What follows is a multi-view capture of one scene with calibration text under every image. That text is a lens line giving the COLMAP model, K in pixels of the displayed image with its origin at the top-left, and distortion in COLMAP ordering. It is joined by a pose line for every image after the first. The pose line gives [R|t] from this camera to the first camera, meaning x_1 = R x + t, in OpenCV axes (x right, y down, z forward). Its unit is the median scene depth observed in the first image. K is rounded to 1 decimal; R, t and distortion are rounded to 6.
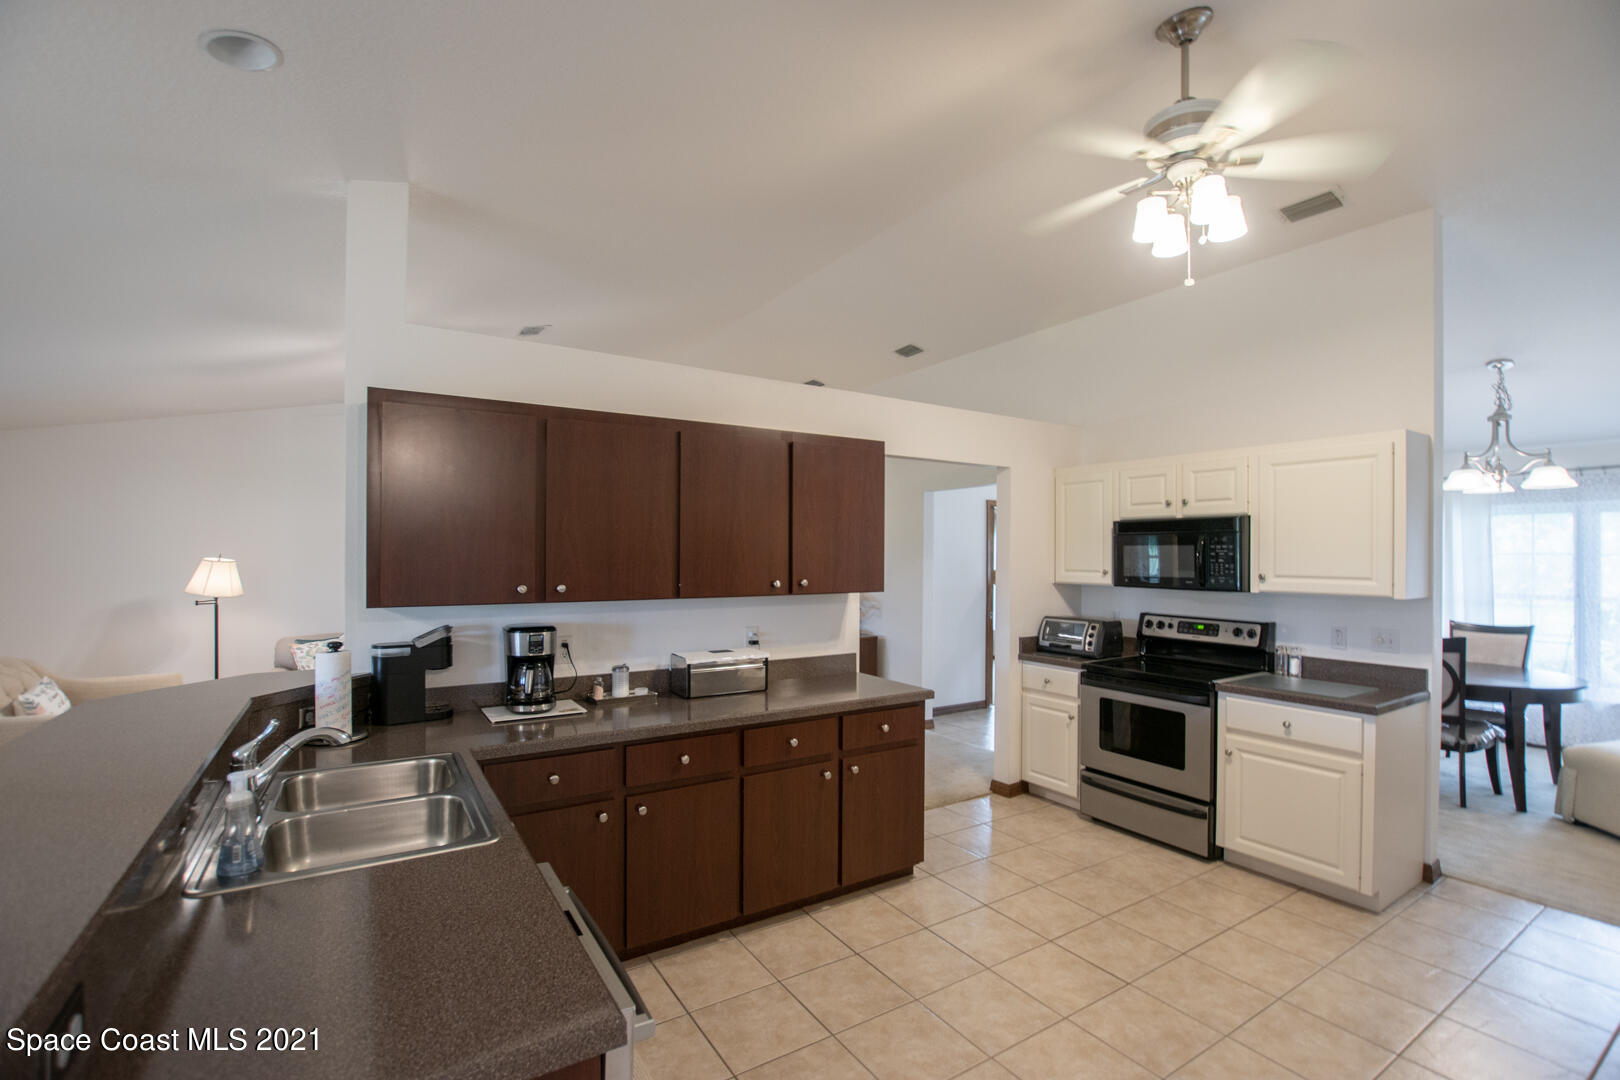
lens RADIAL K [[716.3, 0, 814.8], [0, 716.3, 551.9], [0, 0, 1]] dist [-0.014132, -0.000279]
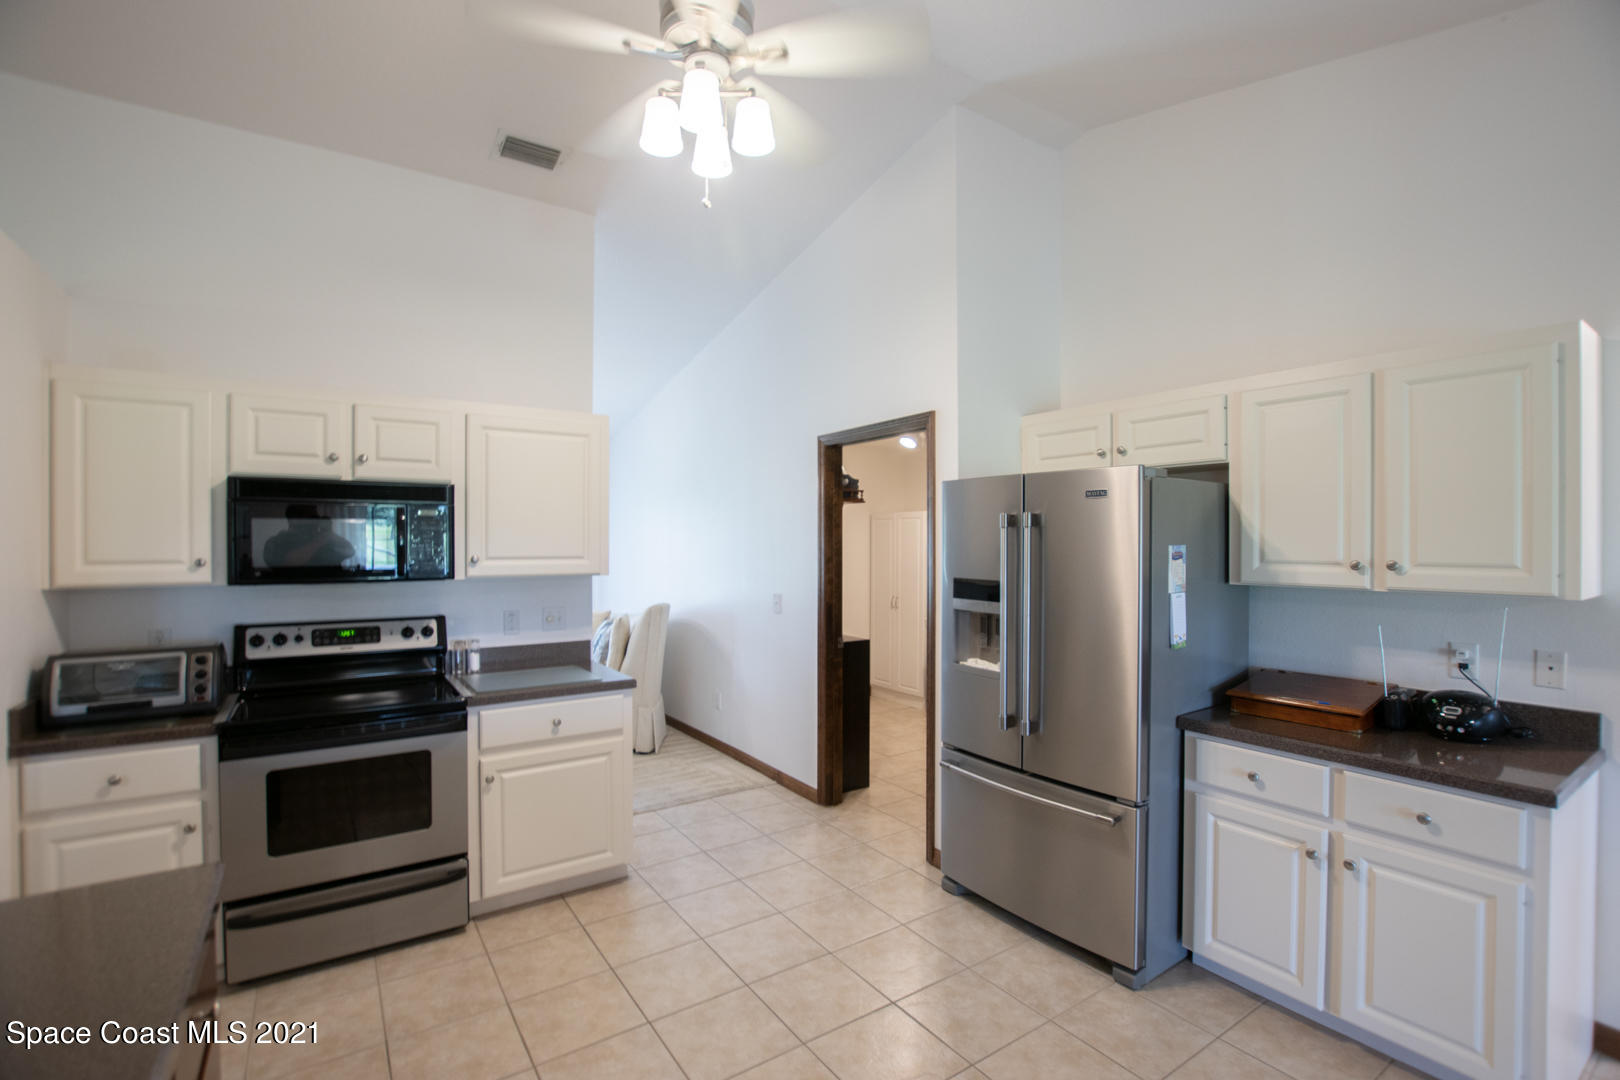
lens RADIAL K [[729.1, 0, 810.0], [0, 729.1, 540.0], [0, 0, 1]] dist [-0.023935, -0.000862]
pose [[-0.019655, -0.004513, 0.999797, -0.211857], [-0.003355, 0.999984, 0.004448, 0.006135], [-0.999801, -0.003267, -0.019670, 0.576303]]
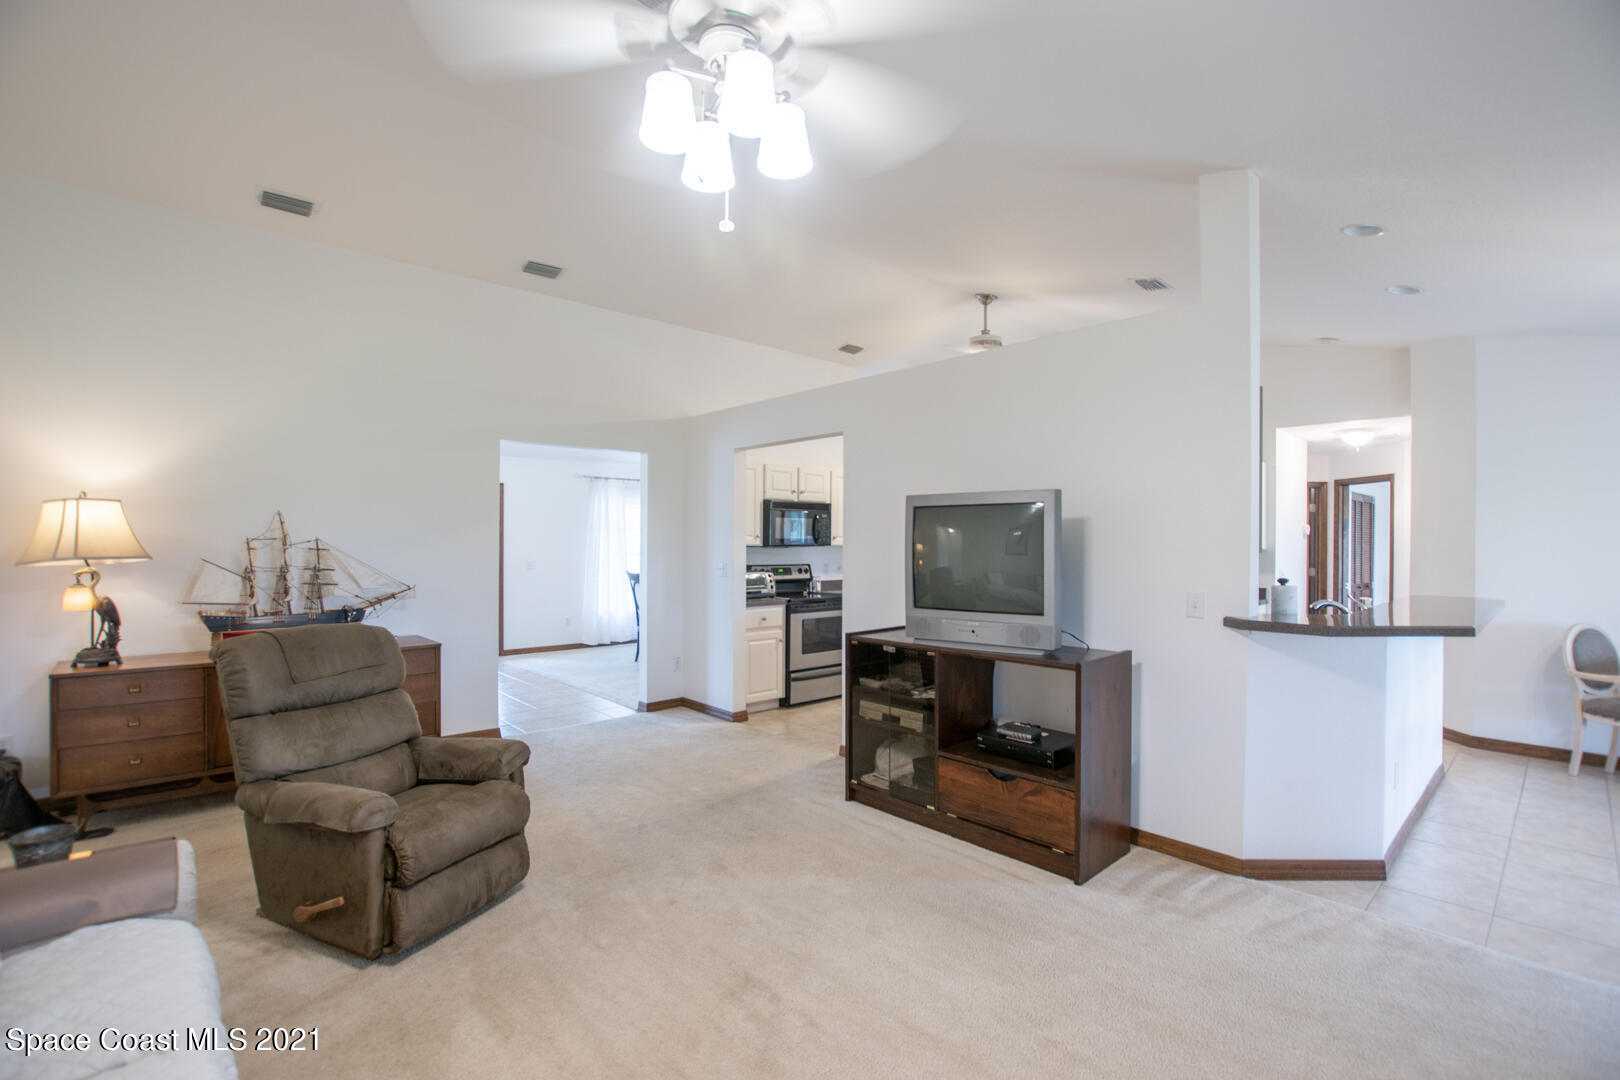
lens RADIAL K [[729.1, 0, 810.0], [0, 729.1, 540.0], [0, 0, 1]] dist [-0.023935, -0.000862]
pose [[-0.174141, 0.002305, 0.984718, -1.122420], [-0.000685, 0.999997, -0.002462, 0.043410], [-0.984721, -0.001103, -0.174139, 1.284634]]
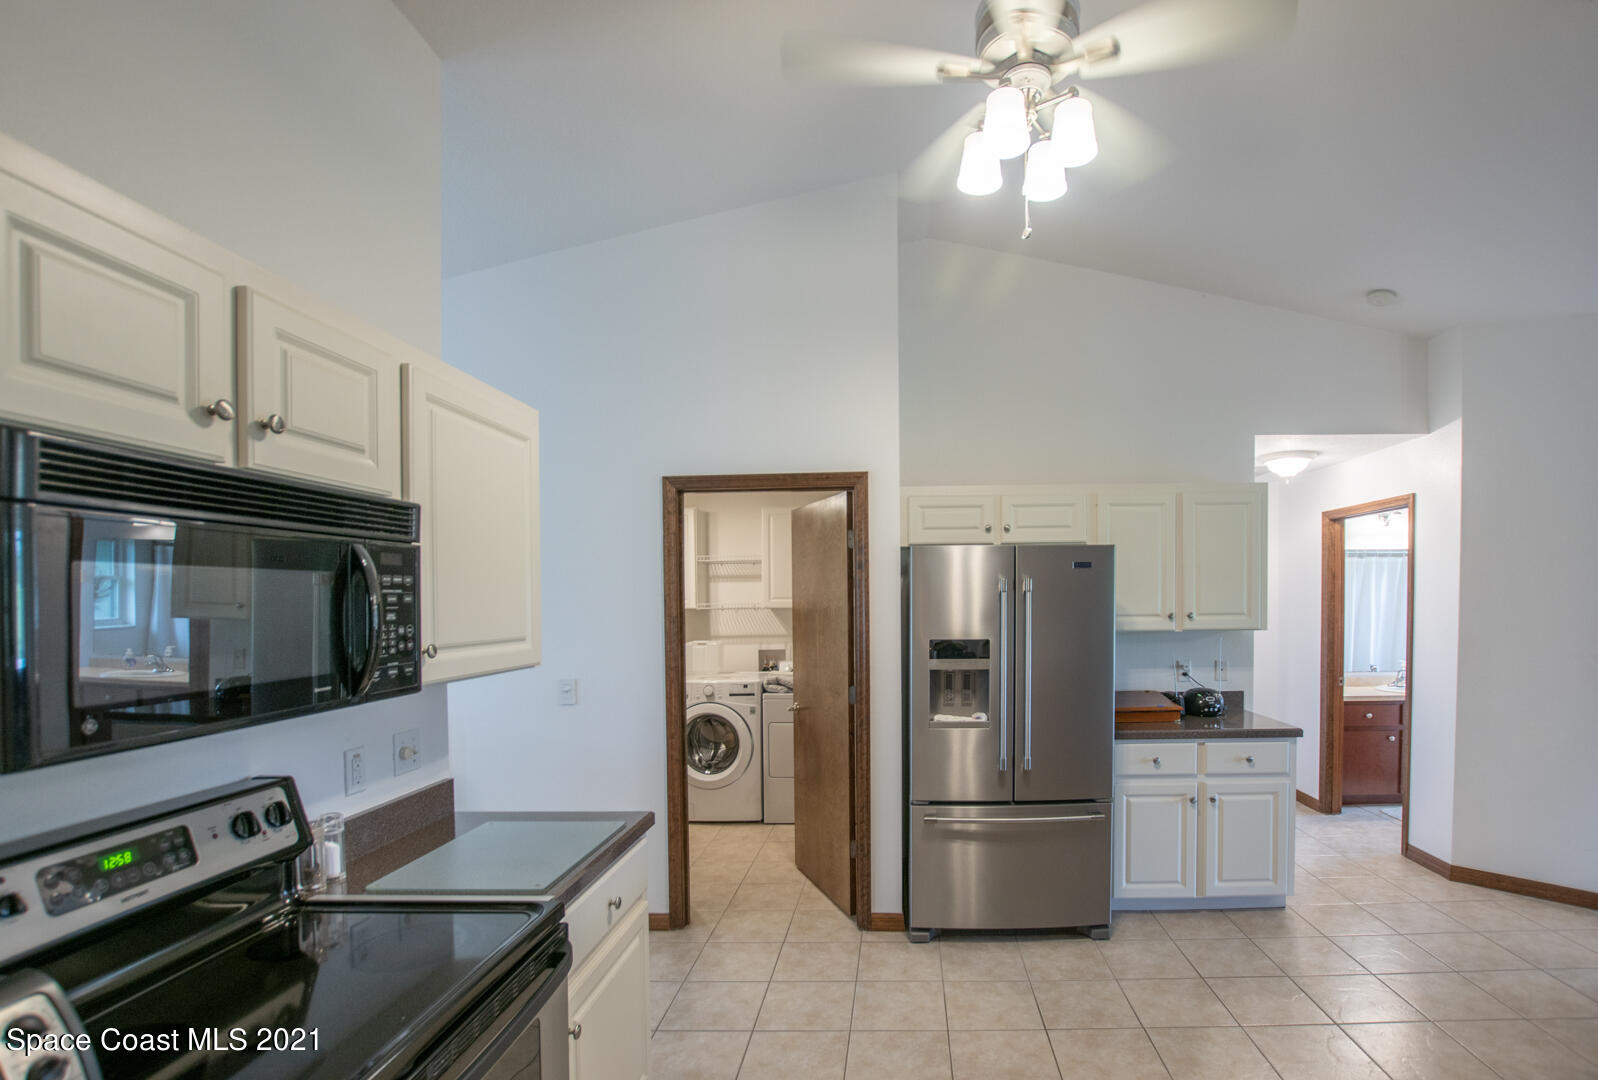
lens RADIAL K [[757.5, 0, 889.8], [0, 757.5, 621.6], [0, 0, 1]] dist [-0.016976, -0.000679]
pose [[-0.832588, -0.009401, 0.553814, 0.132441], [0.007501, 0.999573, 0.028243, 0.005332], [-0.553843, 0.027669, -0.832161, 1.130747]]
